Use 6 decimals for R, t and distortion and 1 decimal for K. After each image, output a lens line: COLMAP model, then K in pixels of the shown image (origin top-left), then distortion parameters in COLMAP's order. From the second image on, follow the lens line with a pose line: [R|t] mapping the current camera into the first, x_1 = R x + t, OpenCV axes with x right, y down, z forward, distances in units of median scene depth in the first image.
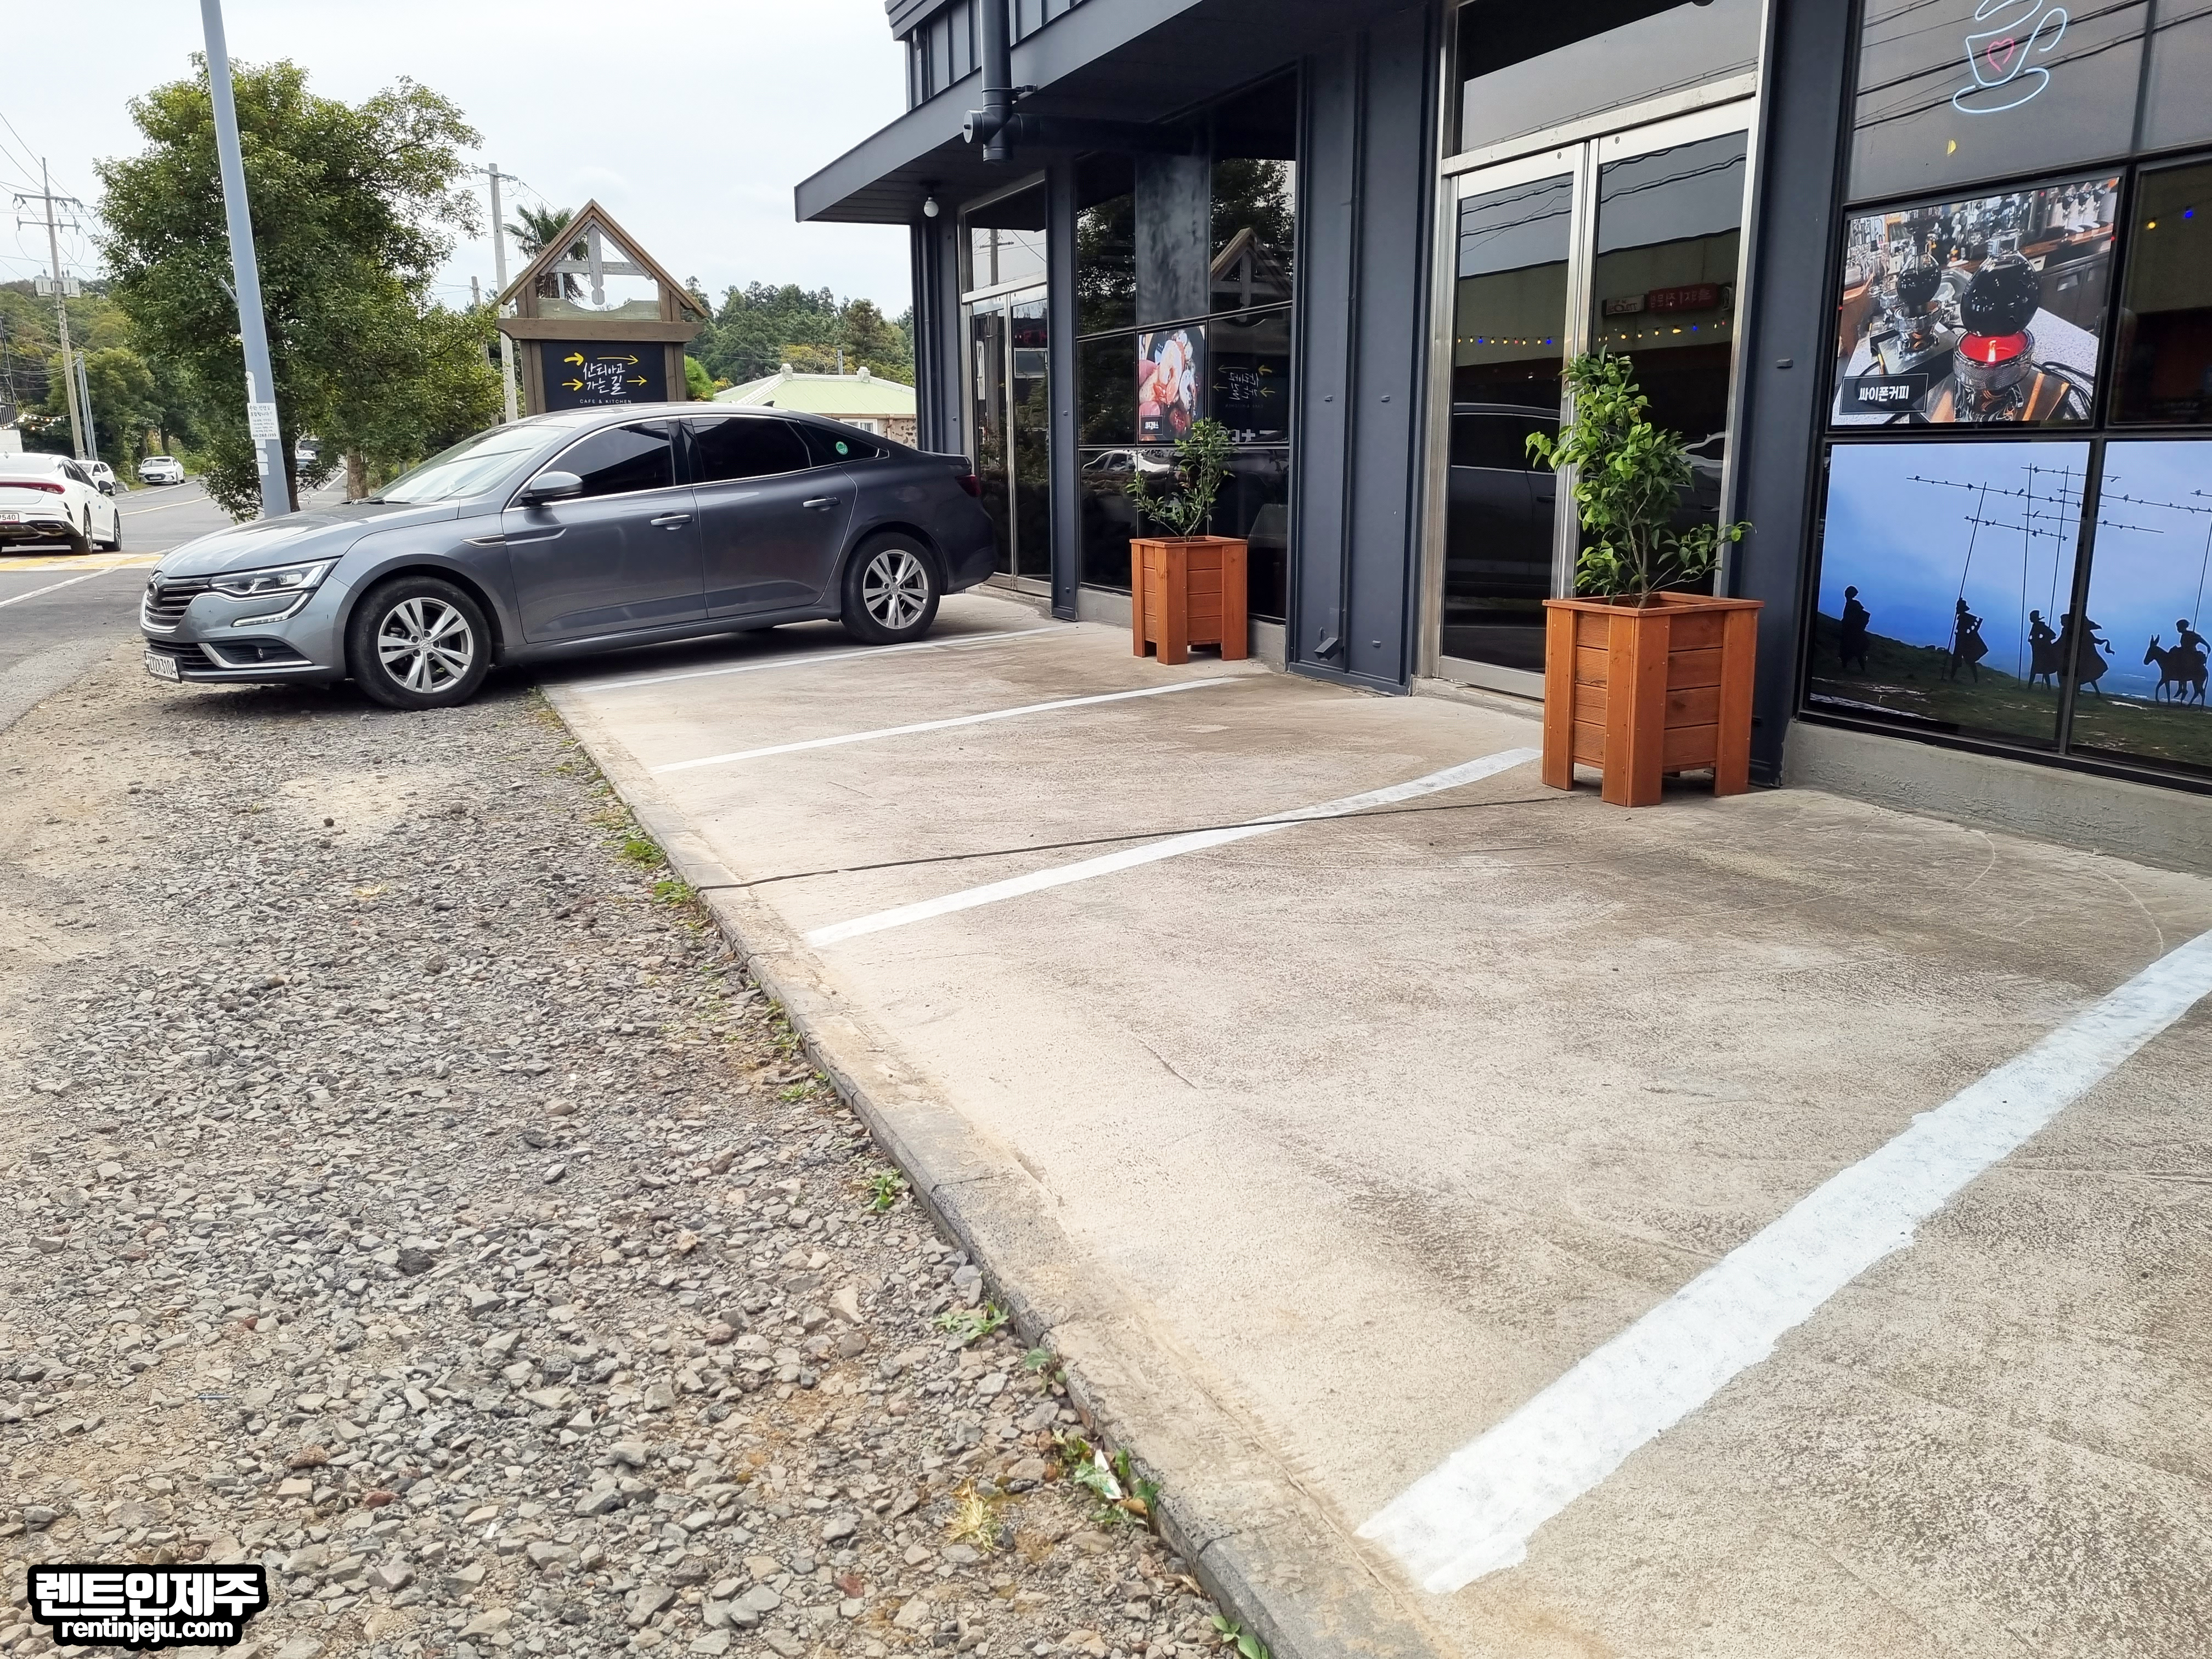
lens RADIAL K [[1755.0, 0, 1081.1], [0, 1755.0, 840.1], [0, 0, 1]] dist [0.028855, -0.010461]
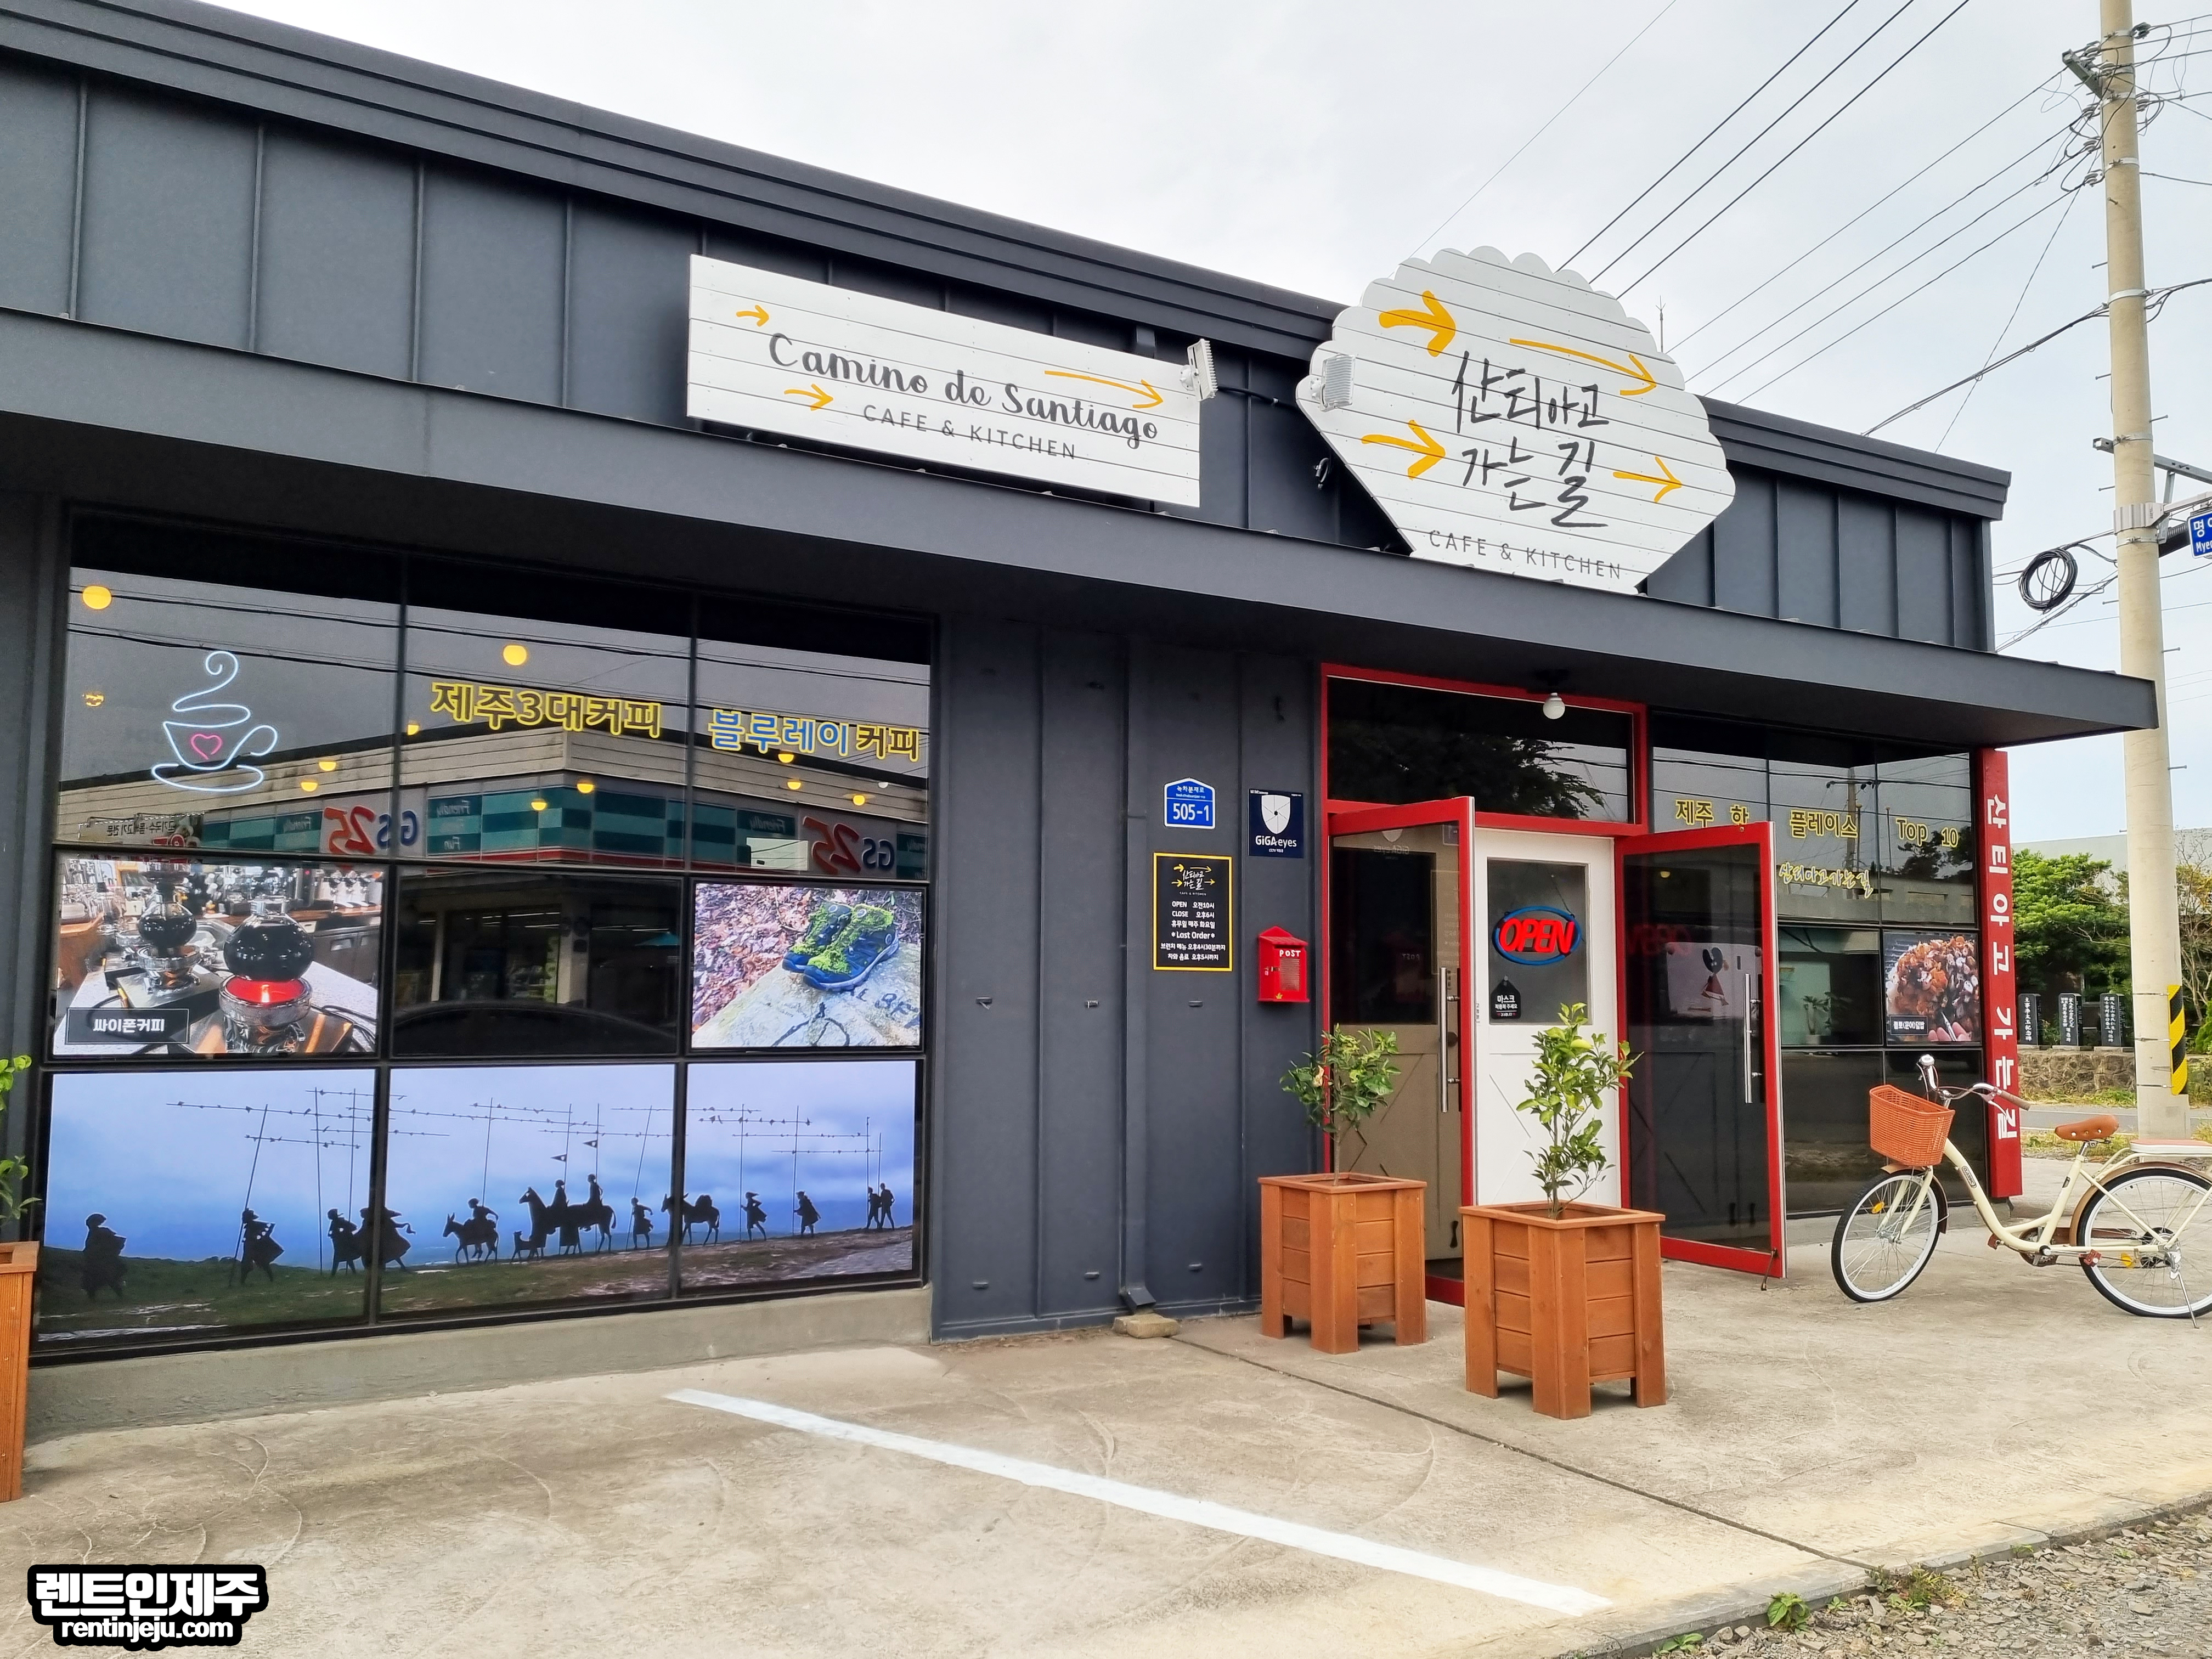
lens RADIAL K [[1755.0, 0, 1081.1], [0, 1755.0, 840.1], [0, 0, 1]] dist [0.028855, -0.010461]
pose [[-0.145632, 0.102742, 0.983990, -0.749859], [0.213481, 0.974426, -0.070148, -0.187313], [-0.966032, 0.199847, -0.163841, 0.683383]]
